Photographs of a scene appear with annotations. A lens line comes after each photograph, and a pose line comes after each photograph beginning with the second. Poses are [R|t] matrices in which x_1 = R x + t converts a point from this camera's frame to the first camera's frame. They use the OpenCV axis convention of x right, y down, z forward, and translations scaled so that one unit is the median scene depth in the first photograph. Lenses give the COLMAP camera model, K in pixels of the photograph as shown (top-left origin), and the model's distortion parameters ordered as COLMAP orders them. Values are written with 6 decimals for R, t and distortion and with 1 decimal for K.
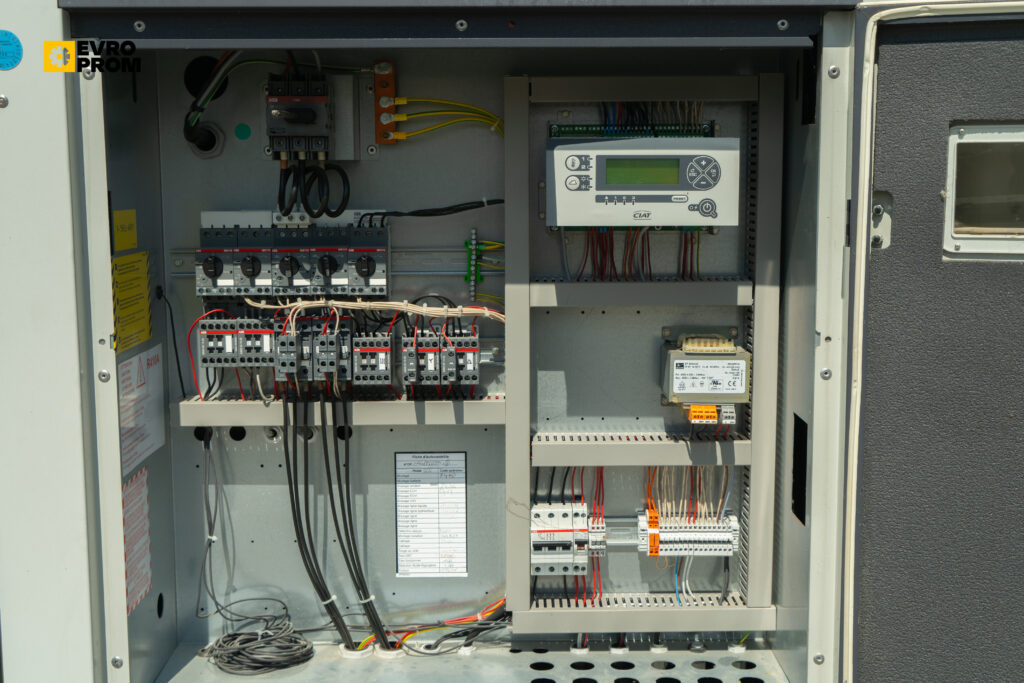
lens RADIAL K [[1333.3, 0, 512.0], [0, 1333.3, 341.5], [0, 0, 1]] dist [-0.000351, 0.010152]
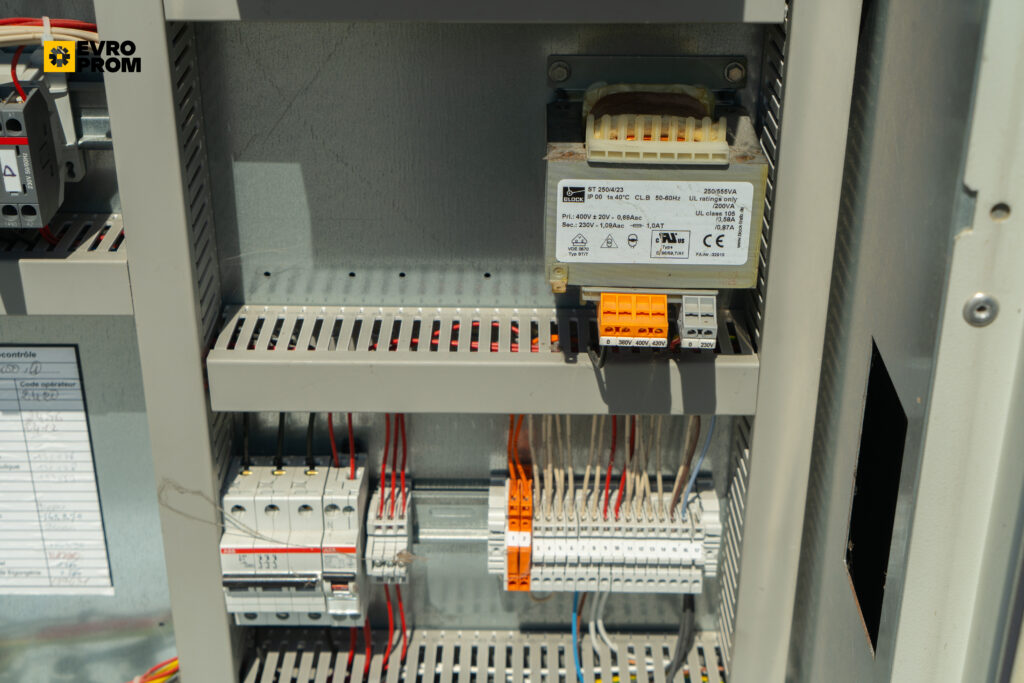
lens RADIAL K [[1501.5, 0, 512.0], [0, 1501.5, 341.5], [0, 0, 1]] dist [0.007834, 0.005305]
pose [[0.999568, 0.018336, -0.022963, 0.116609], [-0.009345, 0.939222, 0.343184, -0.083672], [0.027860, -0.342821, 0.938988, 0.583887]]
